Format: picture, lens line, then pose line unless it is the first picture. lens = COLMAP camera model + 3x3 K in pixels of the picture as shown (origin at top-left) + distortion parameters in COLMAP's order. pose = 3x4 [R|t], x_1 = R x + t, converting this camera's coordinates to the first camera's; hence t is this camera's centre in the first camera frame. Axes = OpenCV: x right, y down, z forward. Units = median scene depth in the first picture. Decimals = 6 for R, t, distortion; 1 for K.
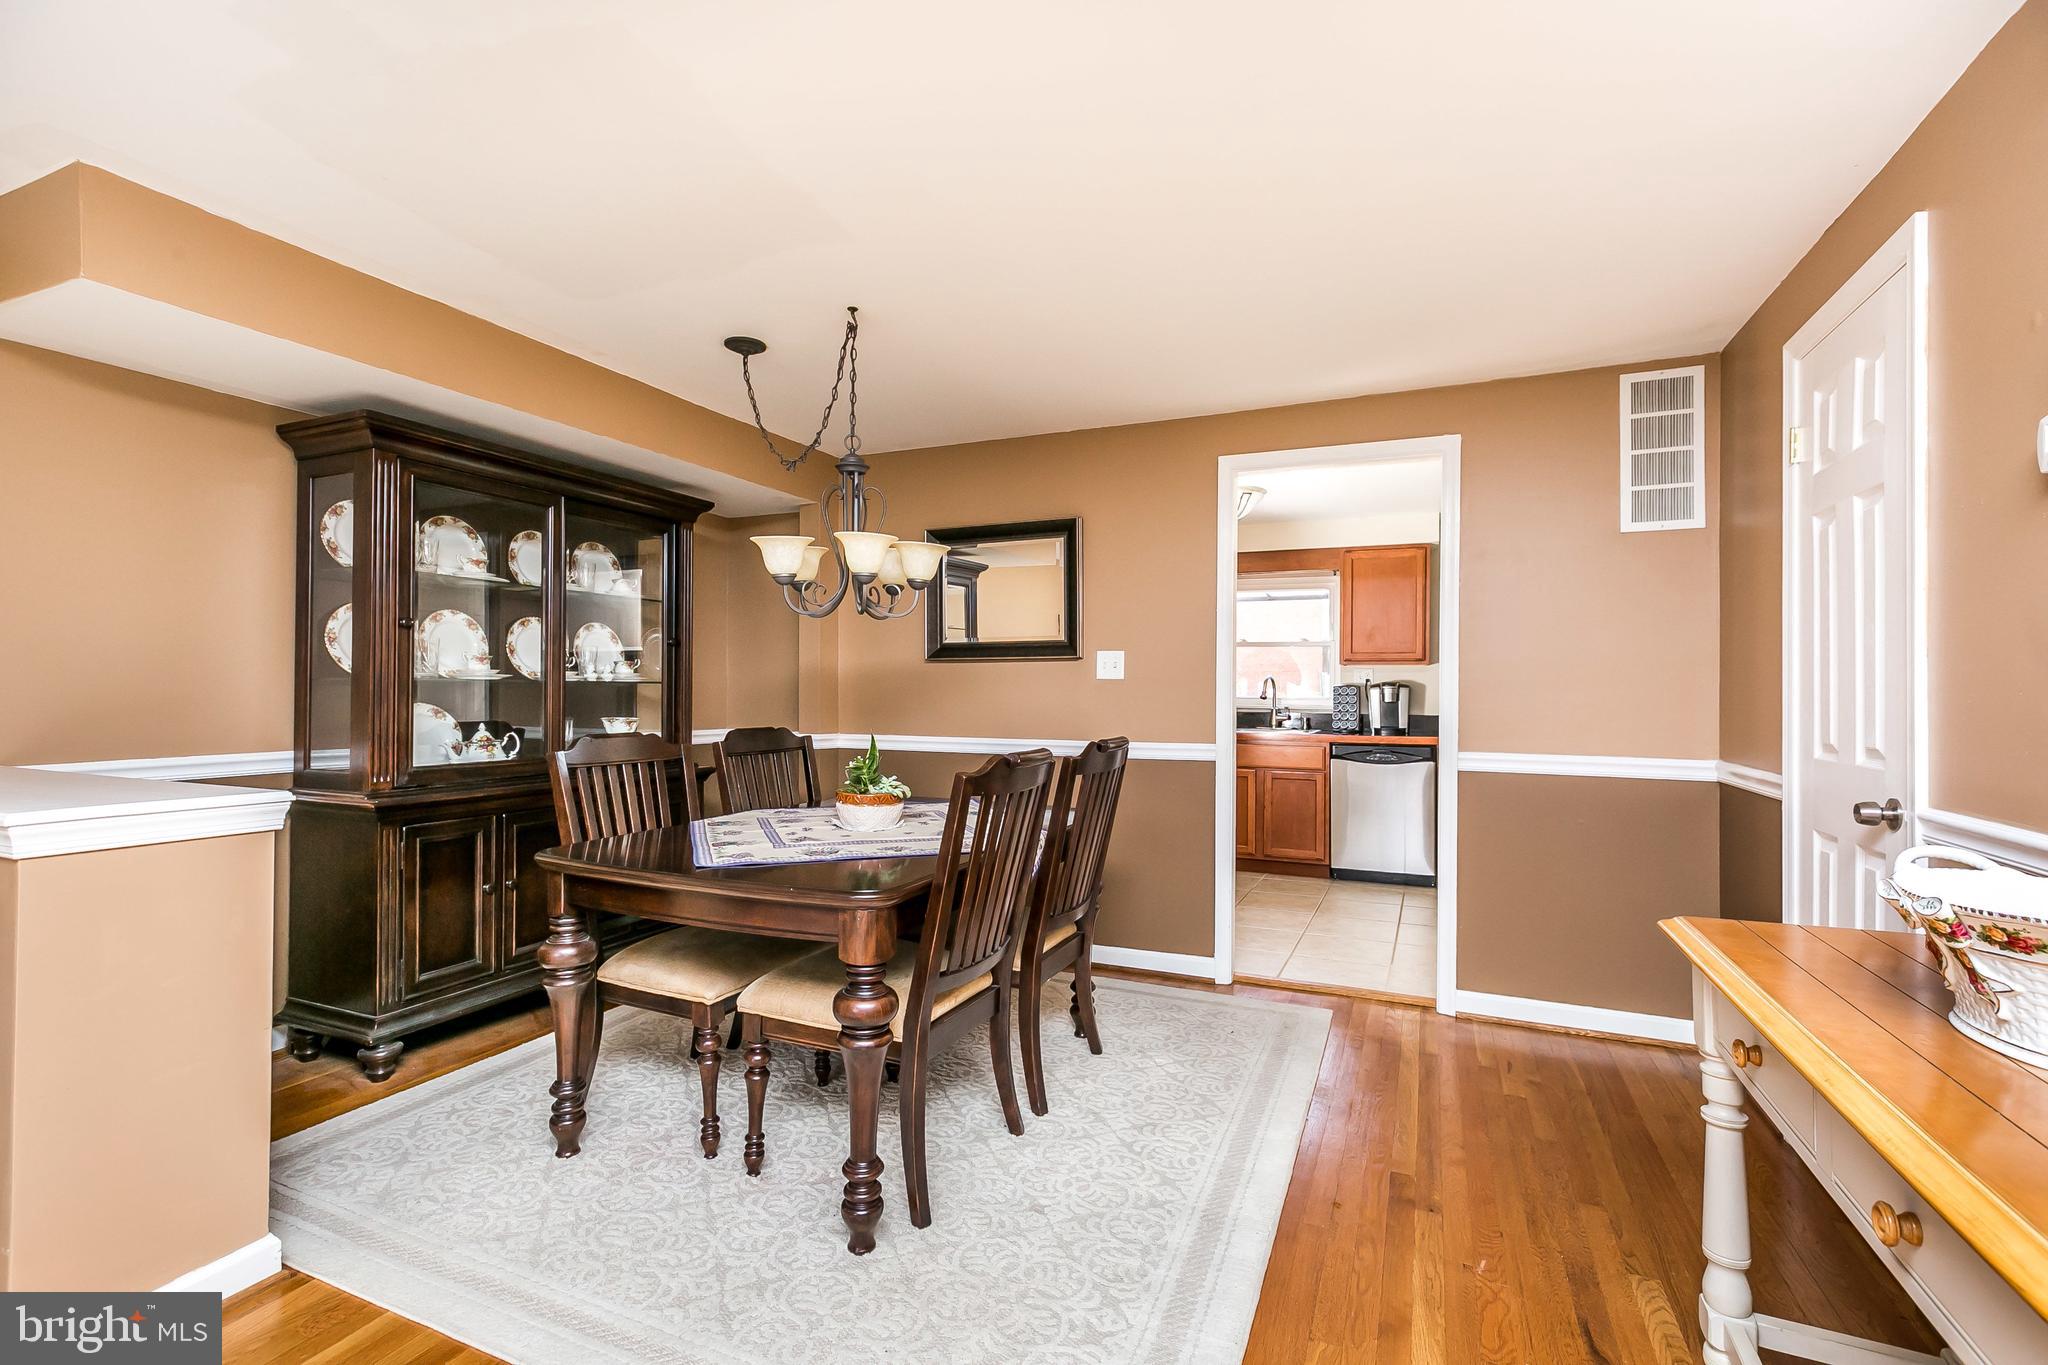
lens RADIAL K [[918.9, 0, 1024.0], [0, 918.9, 682.5], [0, 0, 1]] dist [0.016118, -0.000069]
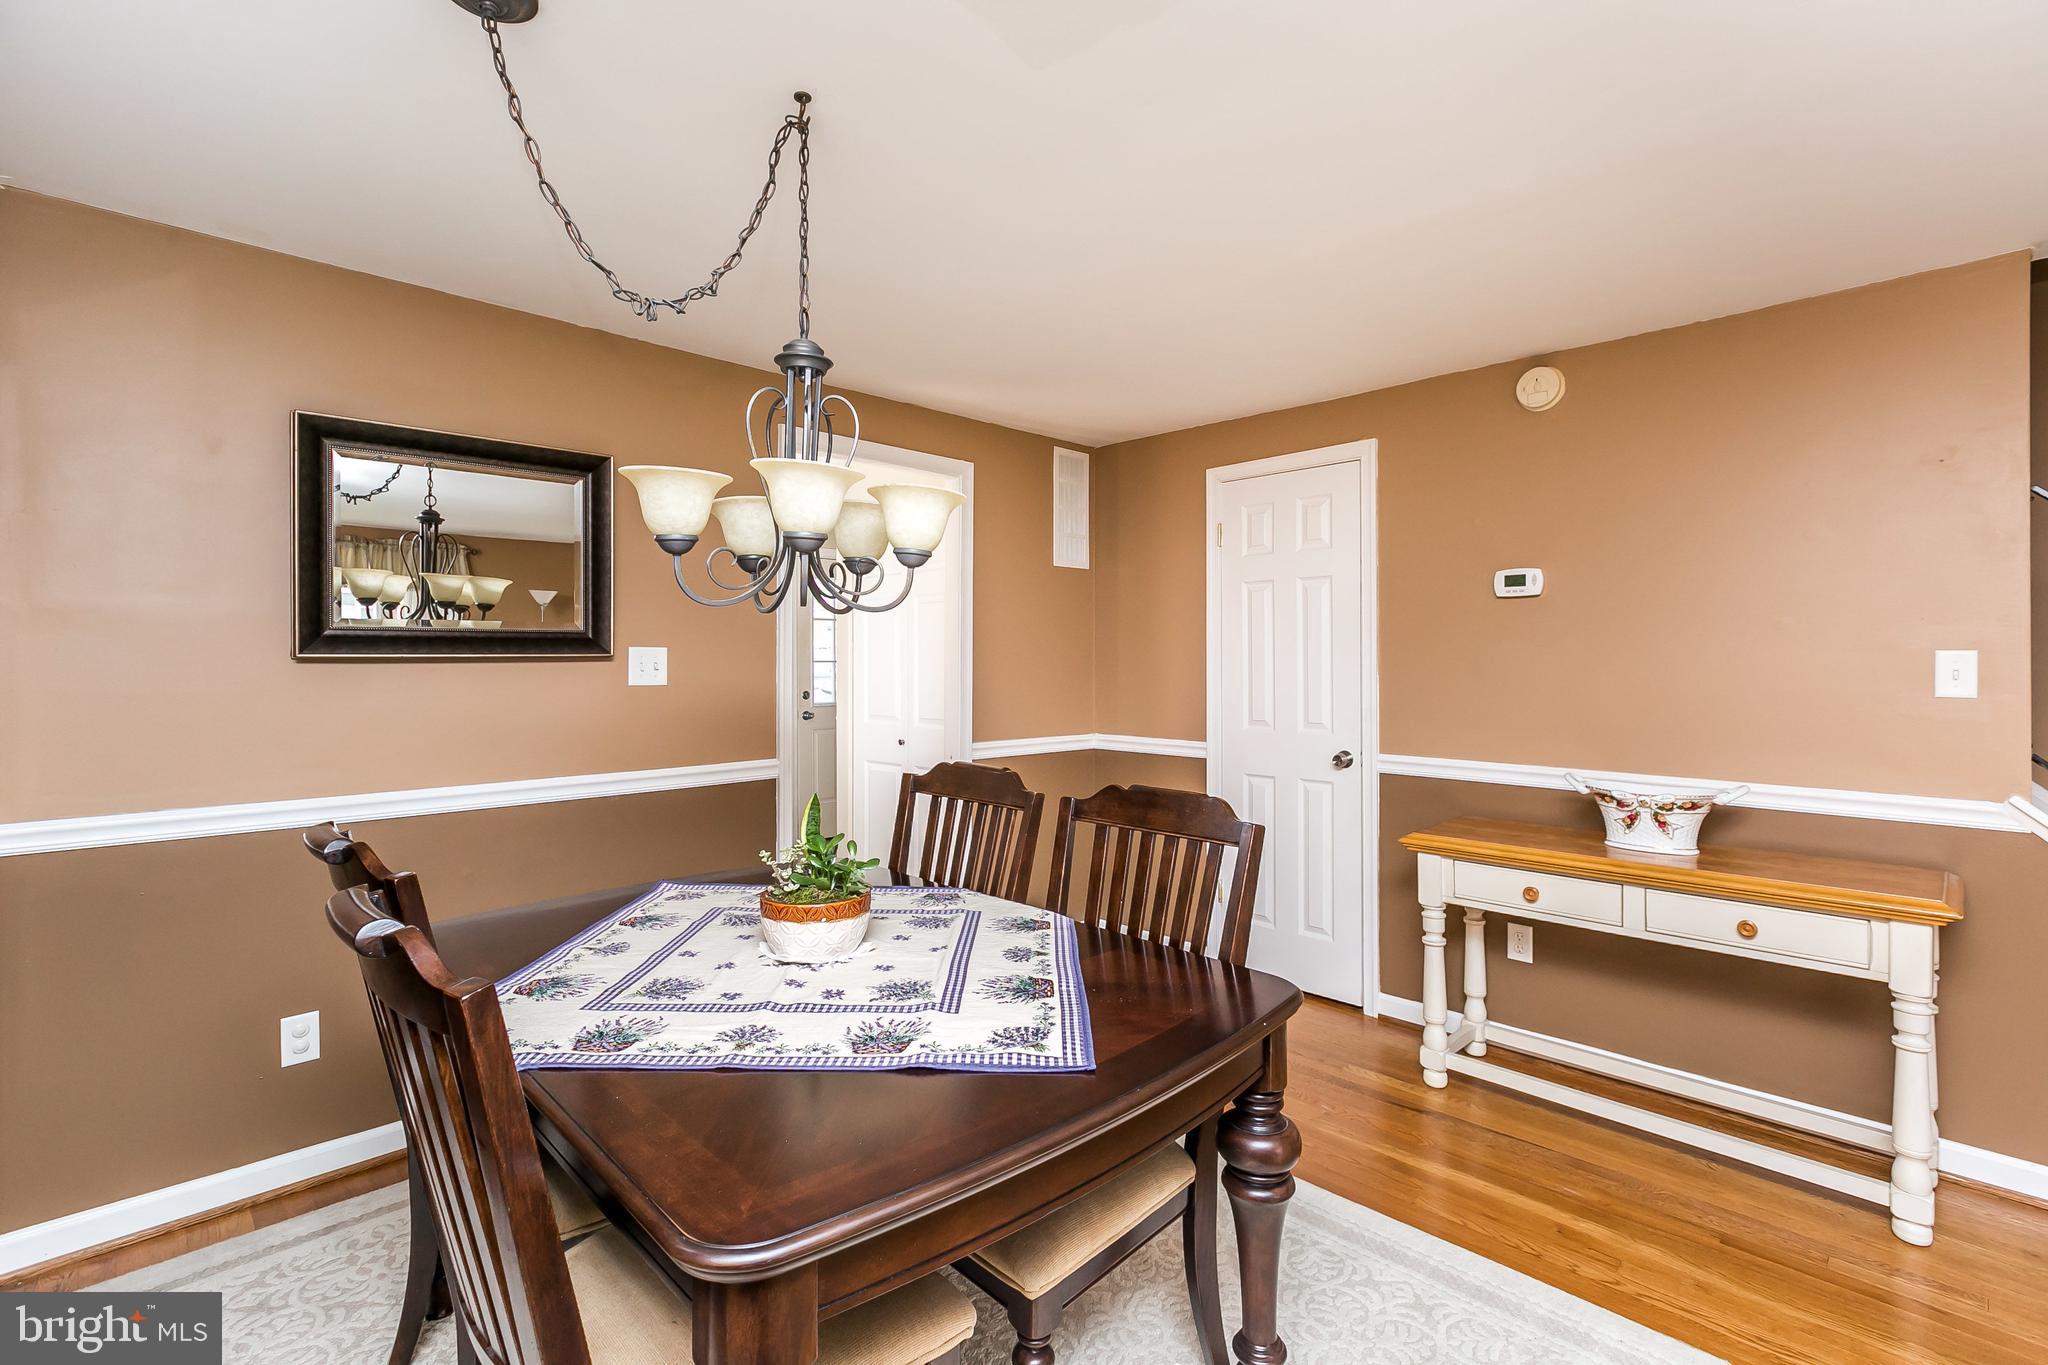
lens RADIAL K [[933.9, 0, 1020.5], [0, 933.9, 672.5], [0, 0, 1]] dist [-0.002477, -0.000231]
pose [[0.379411, -0.016684, 0.925078, -0.595765], [-0.006176, 0.999769, 0.020565, -0.039102], [-0.925208, -0.013516, 0.379220, 0.545377]]
